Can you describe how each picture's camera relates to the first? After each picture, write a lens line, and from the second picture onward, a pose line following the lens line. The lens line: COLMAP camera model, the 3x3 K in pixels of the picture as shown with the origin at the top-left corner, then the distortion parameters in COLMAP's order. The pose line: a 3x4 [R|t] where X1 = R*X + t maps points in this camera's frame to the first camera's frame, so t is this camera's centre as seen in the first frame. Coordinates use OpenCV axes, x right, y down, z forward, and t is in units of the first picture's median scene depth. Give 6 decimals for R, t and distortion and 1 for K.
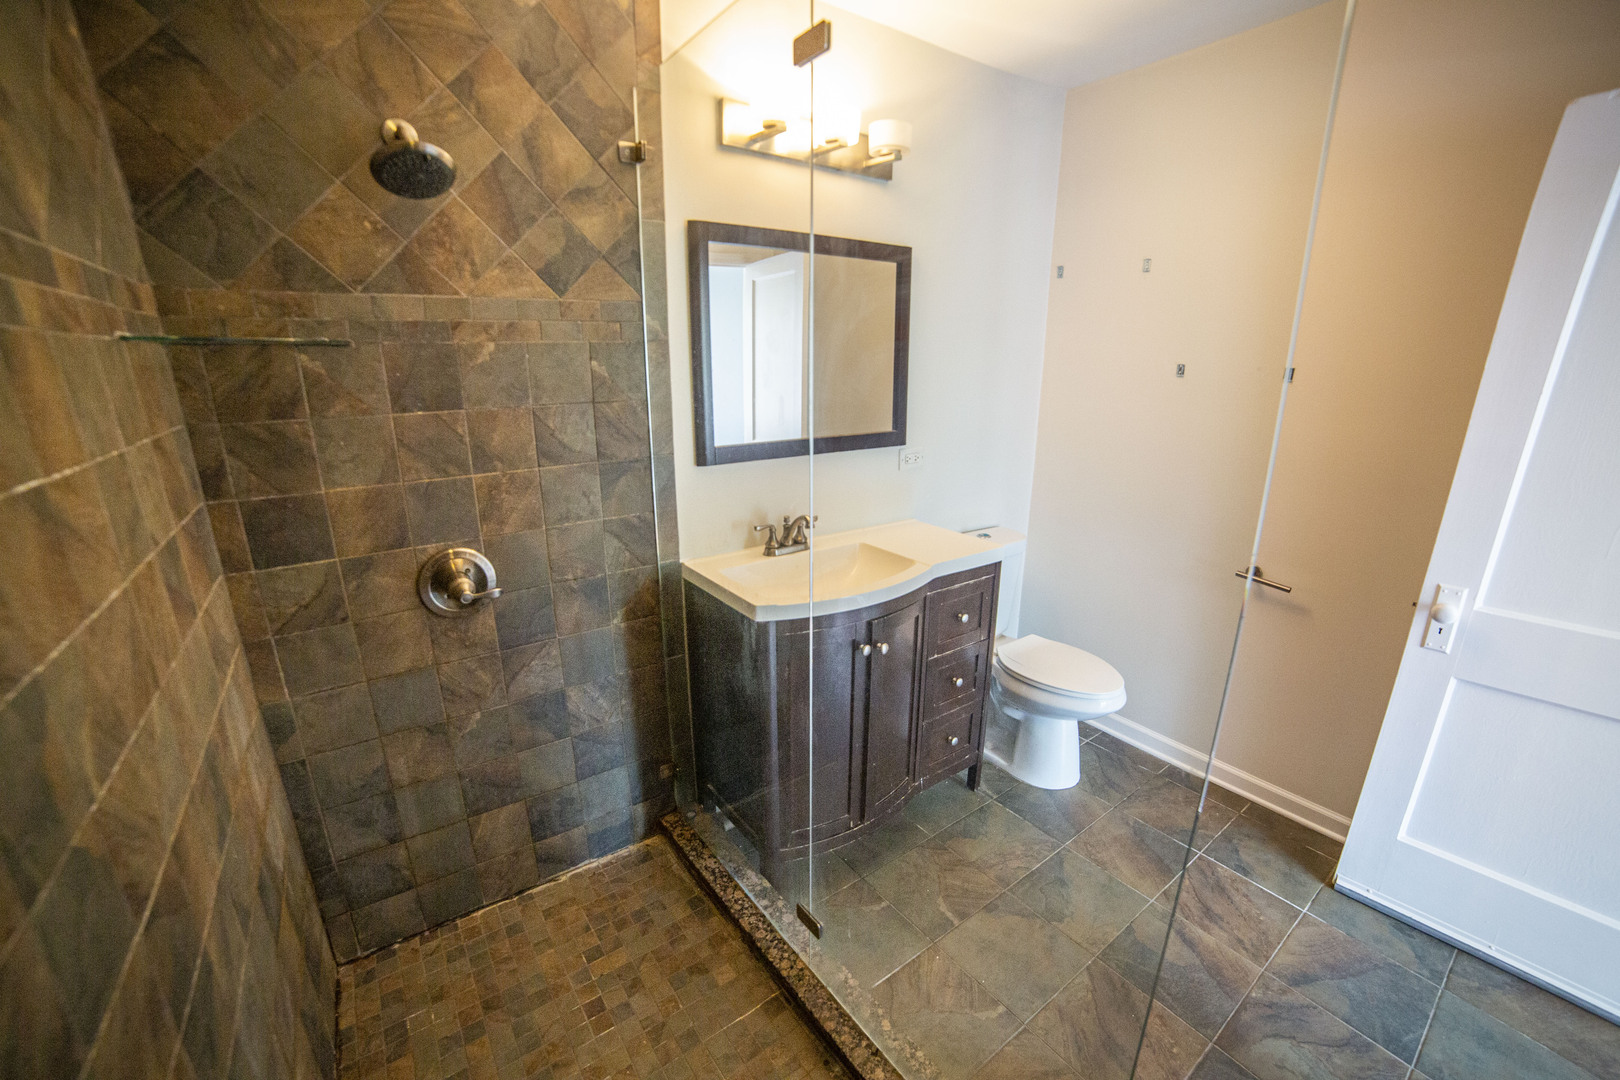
lens RADIAL K [[650.4, 0, 818.3], [0, 650.4, 546.7], [0, 0, 1]] dist [-0.113263, 0.042067]
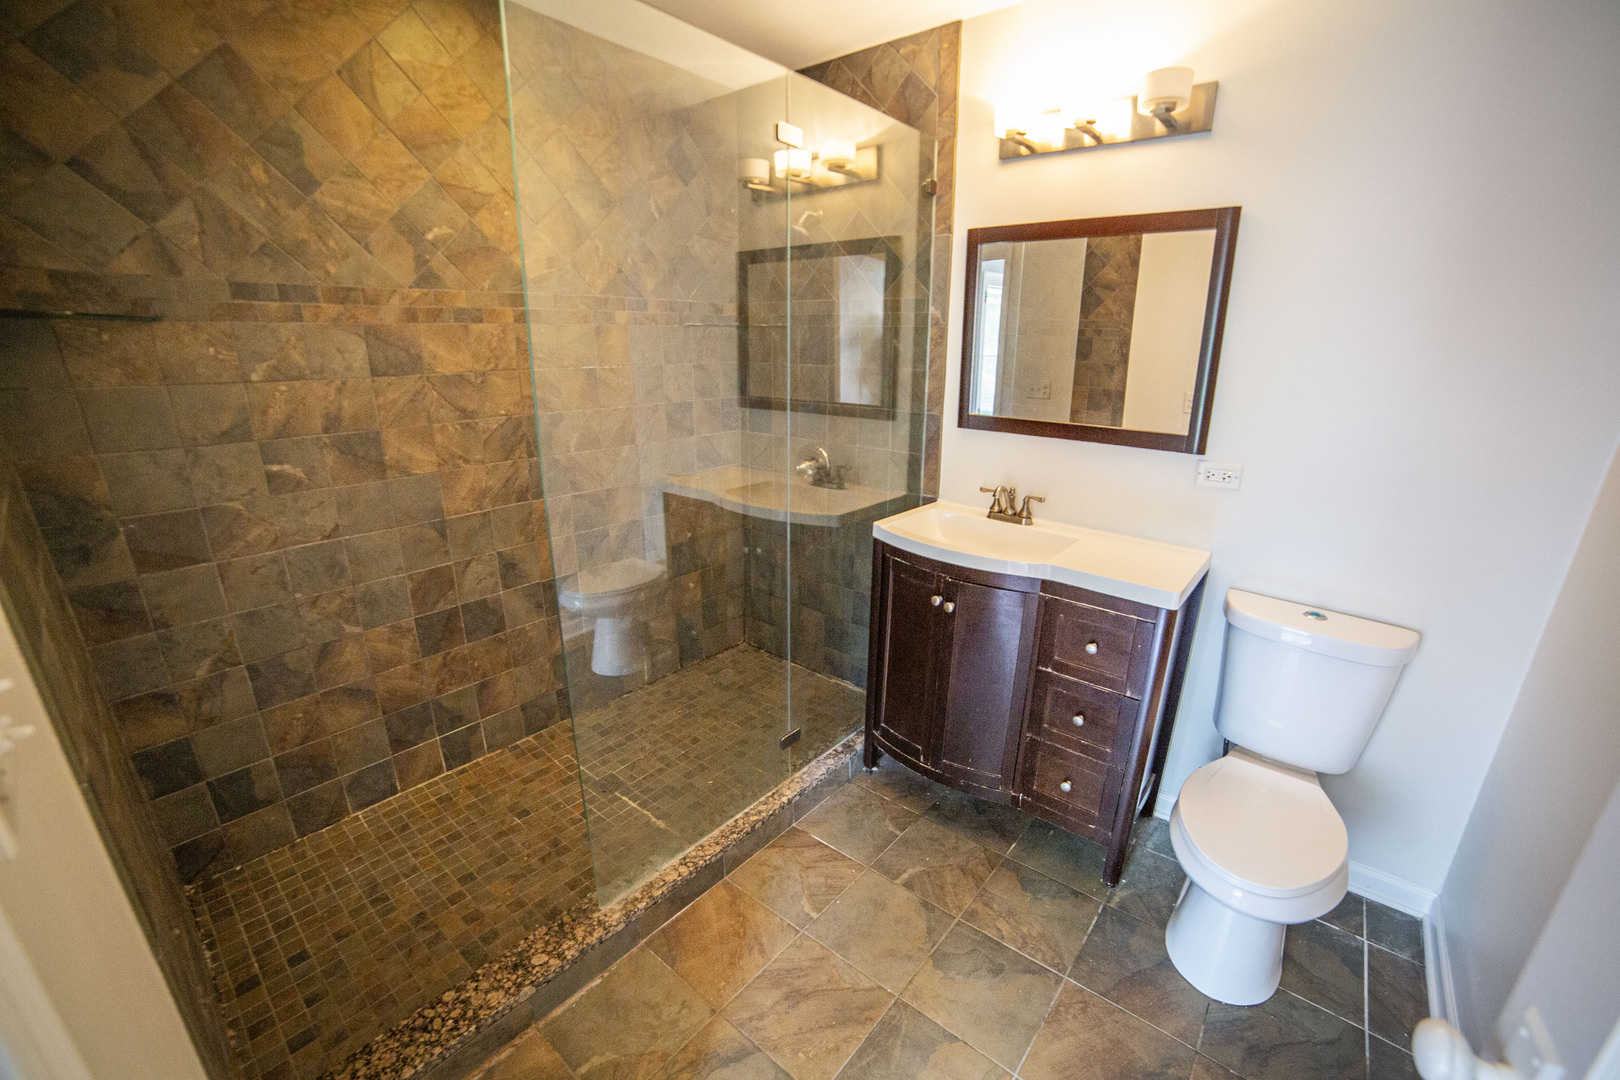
lens RADIAL K [[650.4, 0, 818.3], [0, 650.4, 546.7], [0, 0, 1]] dist [-0.113263, 0.042067]
pose [[0.250013, 0.290723, -0.923566, 0.972946], [-0.284953, 0.933707, 0.216778, -0.104750], [0.925362, 0.208975, 0.316281, 0.420663]]
